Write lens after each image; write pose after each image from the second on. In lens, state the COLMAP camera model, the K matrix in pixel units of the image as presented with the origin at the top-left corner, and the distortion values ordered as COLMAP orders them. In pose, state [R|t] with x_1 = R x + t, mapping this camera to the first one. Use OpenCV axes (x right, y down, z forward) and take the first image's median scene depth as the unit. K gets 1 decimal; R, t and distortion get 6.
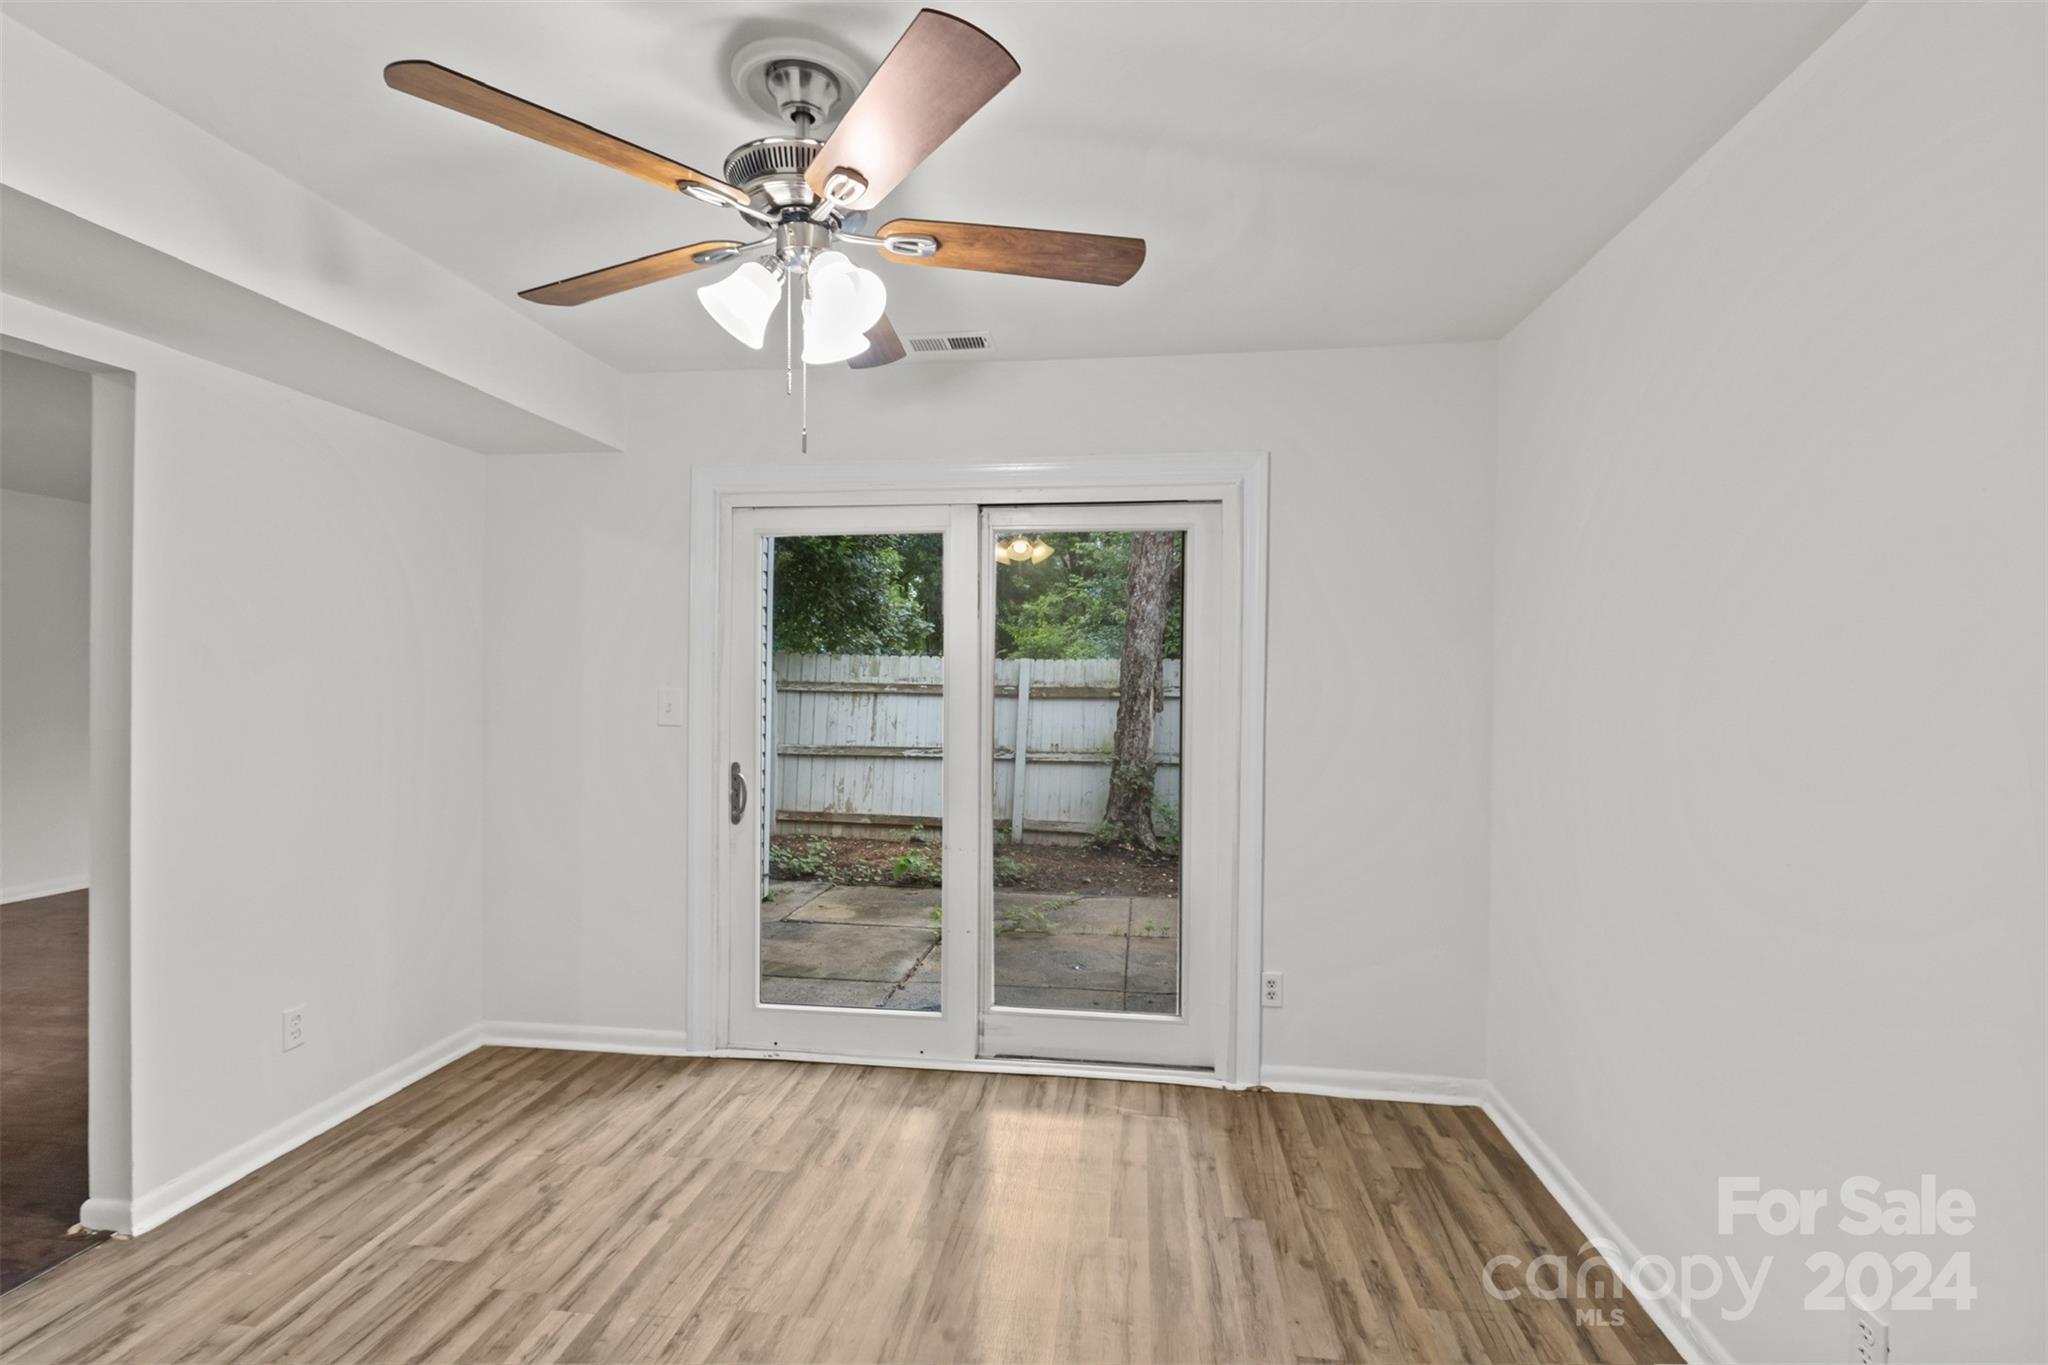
lens RADIAL K [[935.0, 0, 1025.3], [0, 935.0, 689.0], [0, 0, 1]] dist [0.001914, -0.000278]
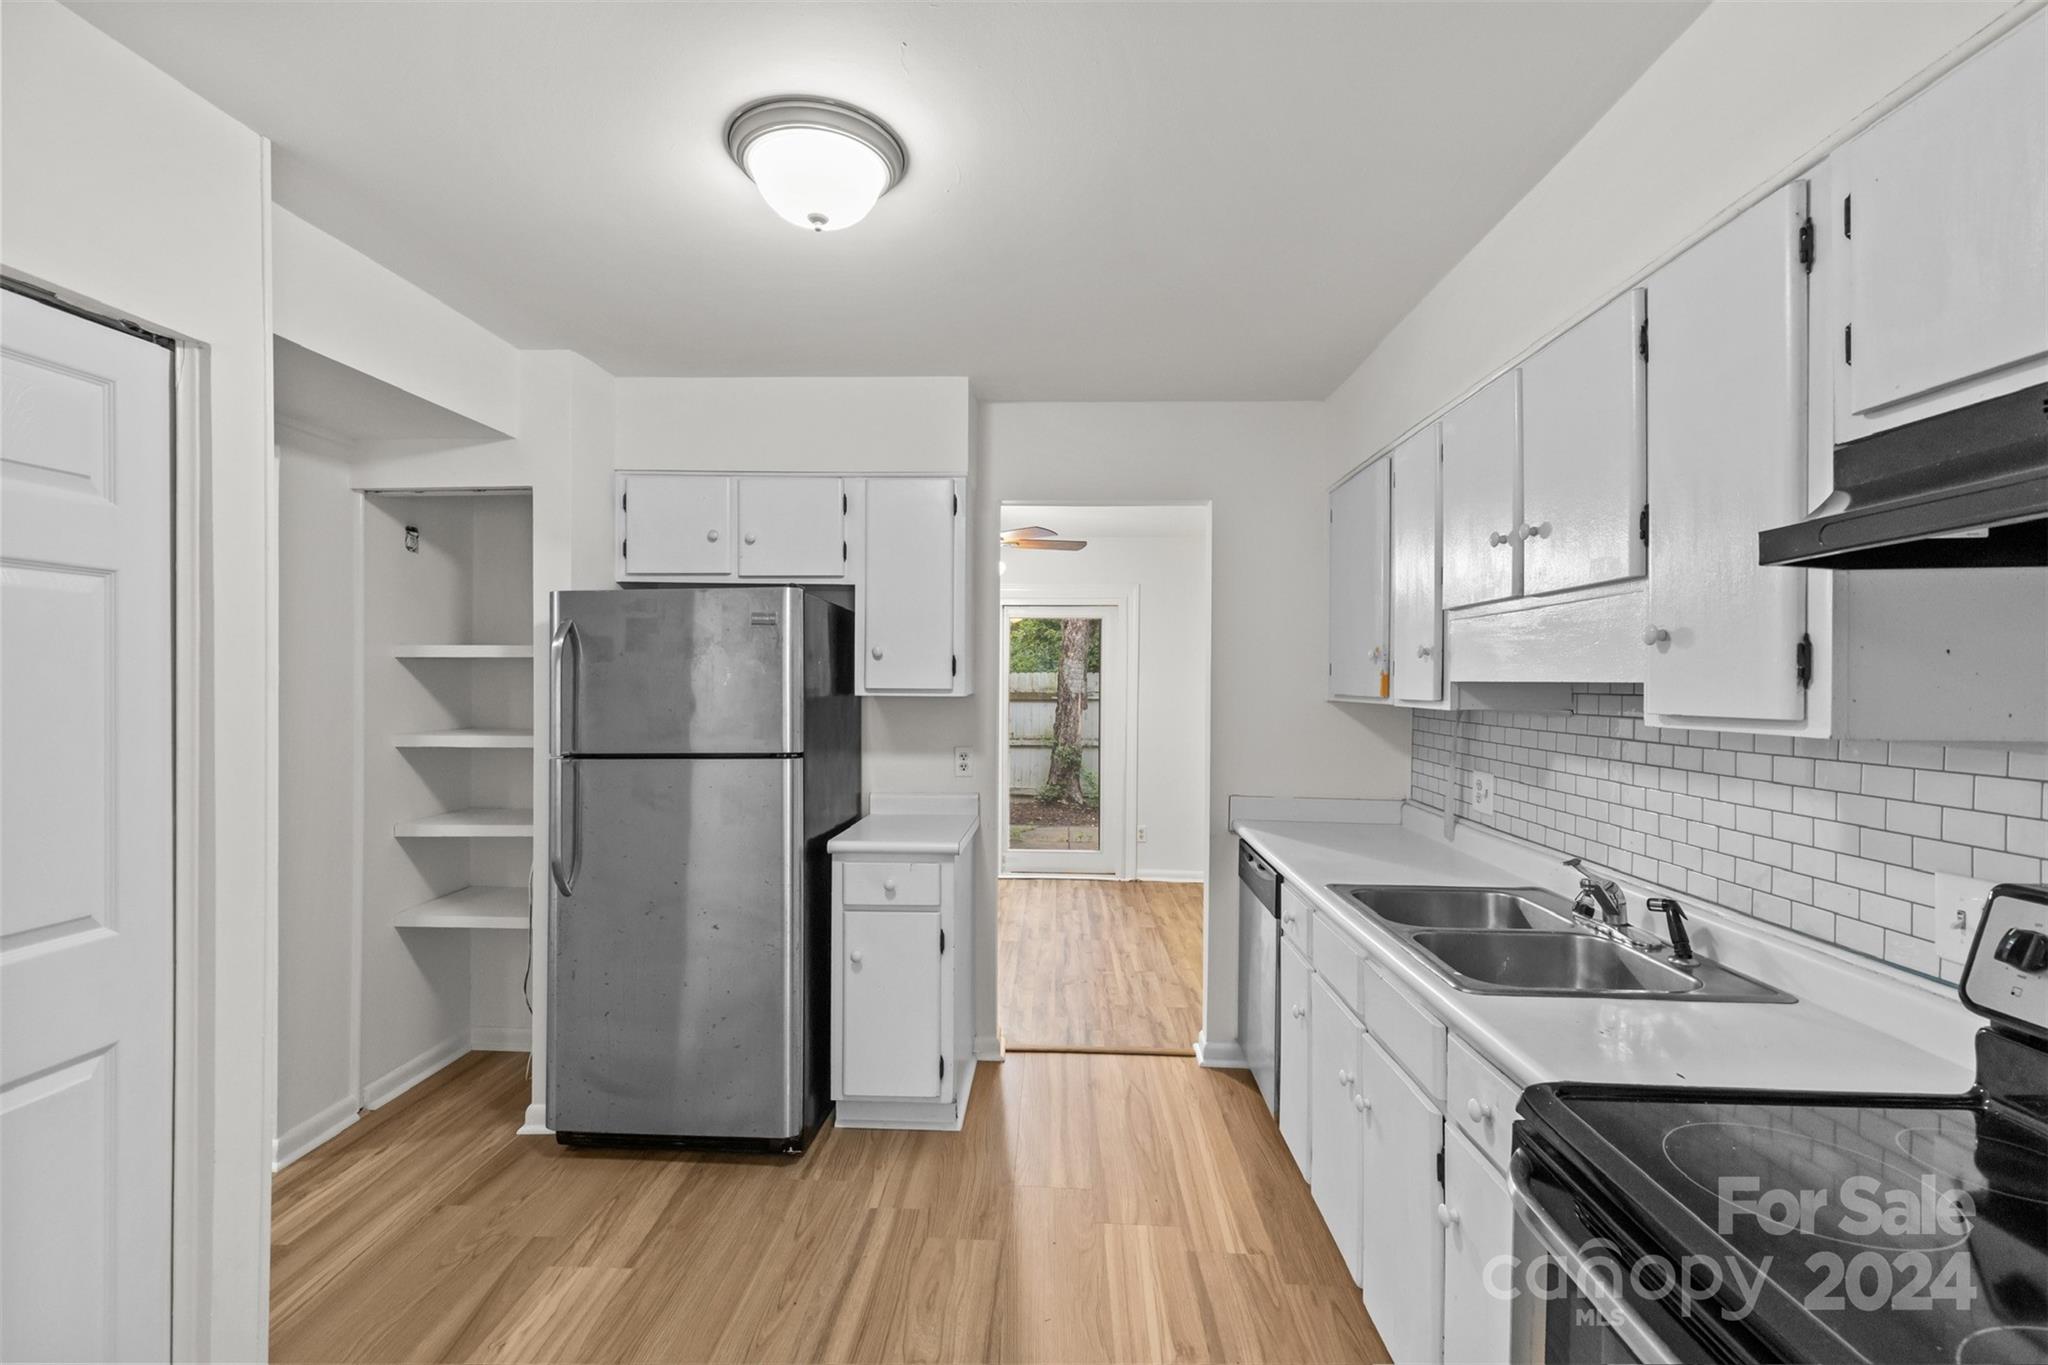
lens RADIAL K [[919.1, 0, 1006.8], [0, 919.1, 681.3], [0, 0, 1]] dist [0.008132, -0.001164]
pose [[0.997926, -0.003333, 0.064291, -0.167991], [0.004145, 0.999913, -0.012510, -0.005087], [-0.064244, 0.012751, 0.997853, -1.015982]]
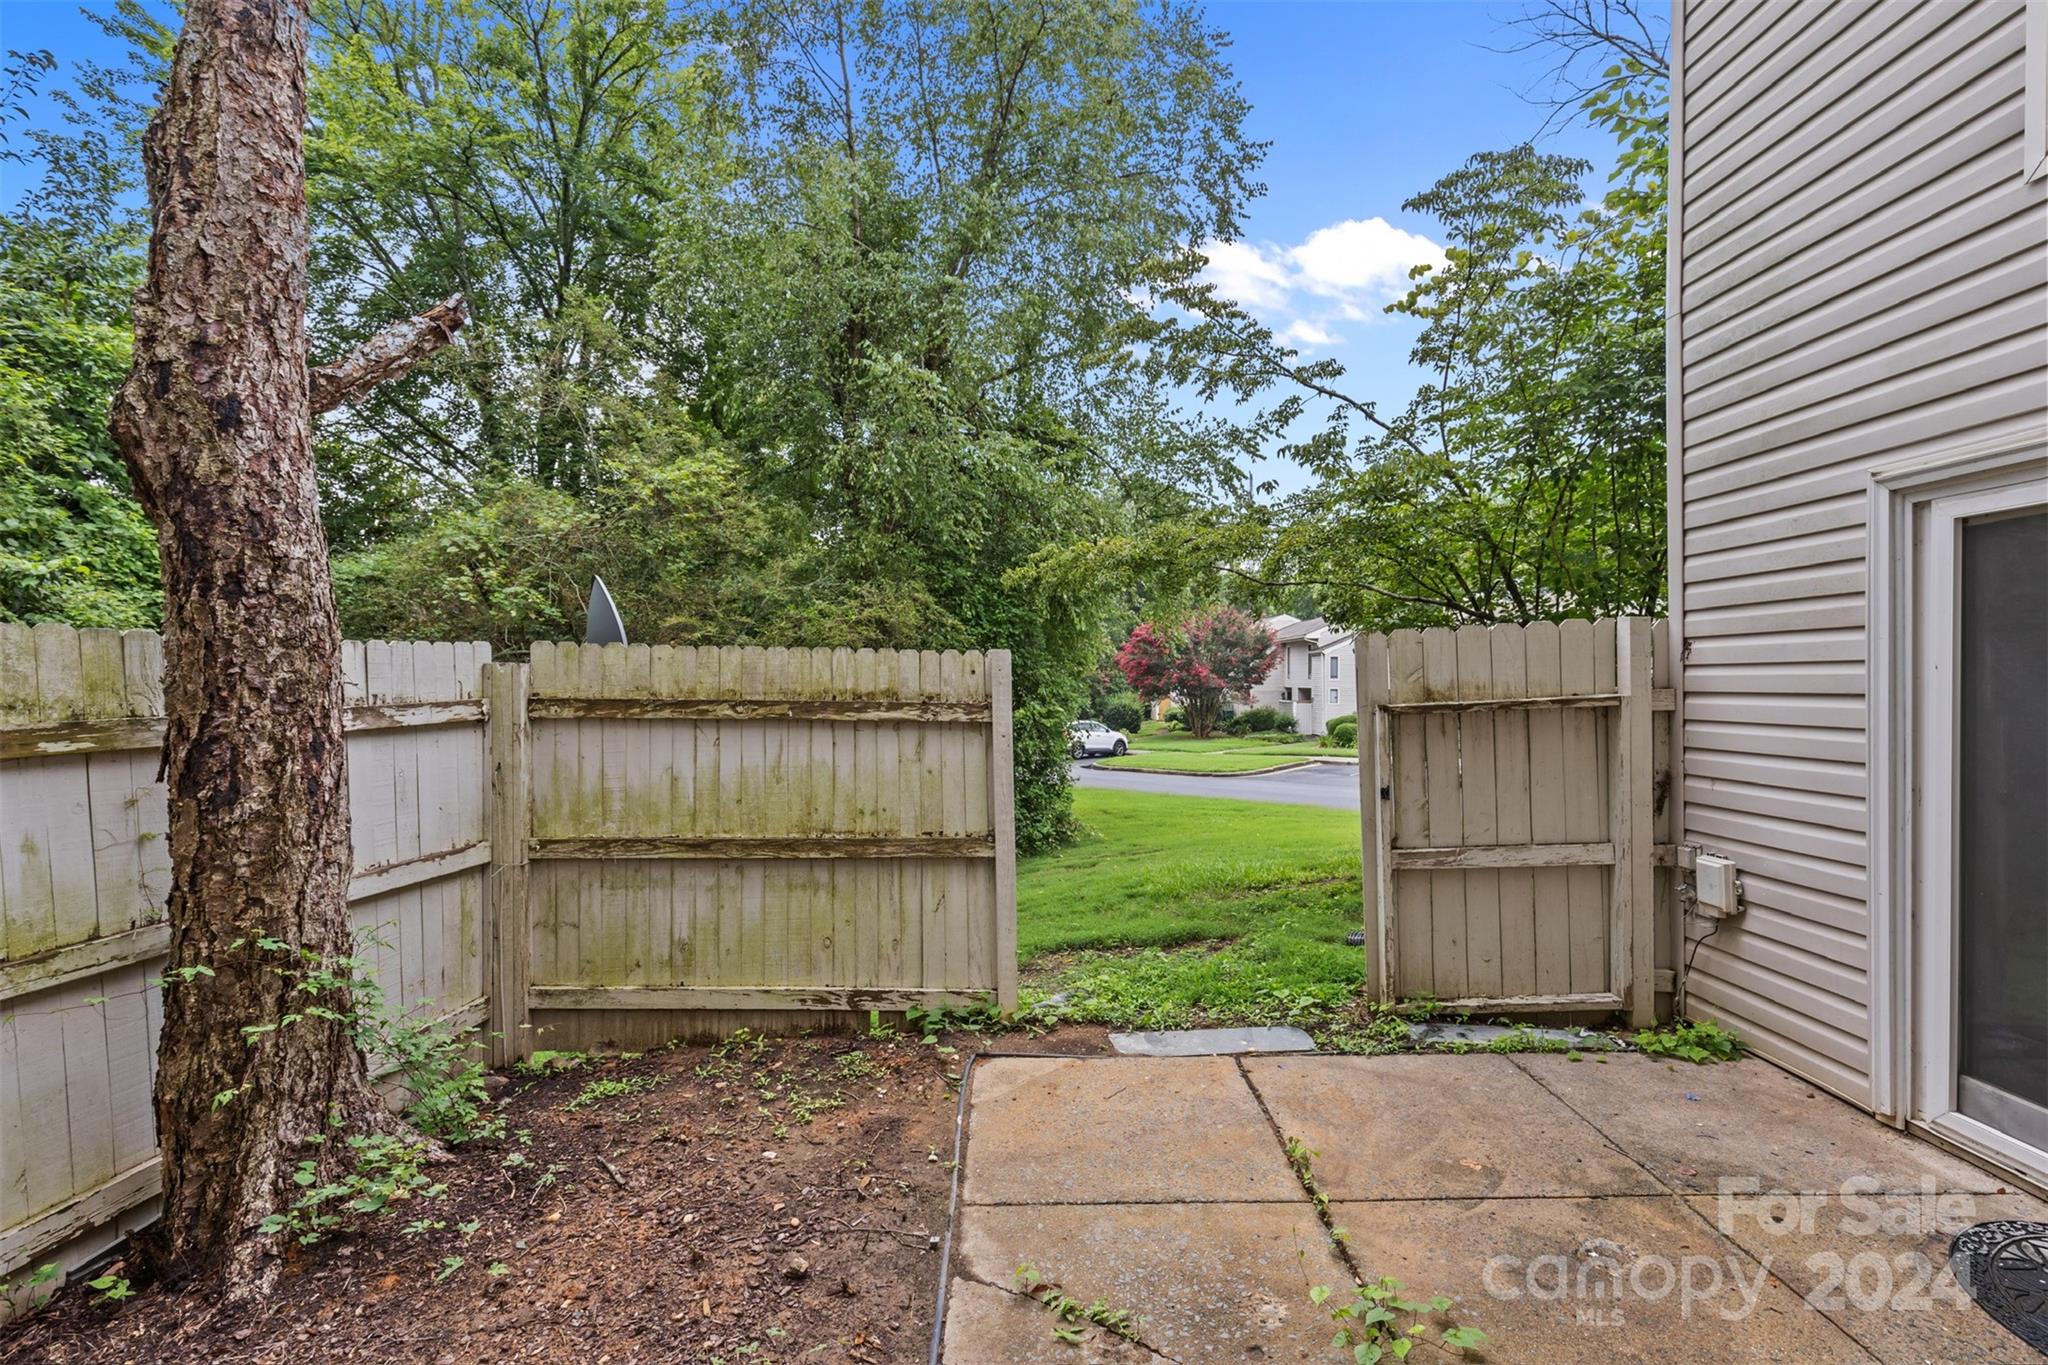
lens RADIAL K [[914.4, 0, 1015.4], [0, 914.4, 680.5], [0, 0, 1]] dist [0.007074, -0.002007]
pose [[-0.115764, -0.007532, 0.993248, -0.567828], [0.011088, 0.999899, 0.008874, -0.036571], [-0.993215, 0.012040, -0.115668, 1.905042]]
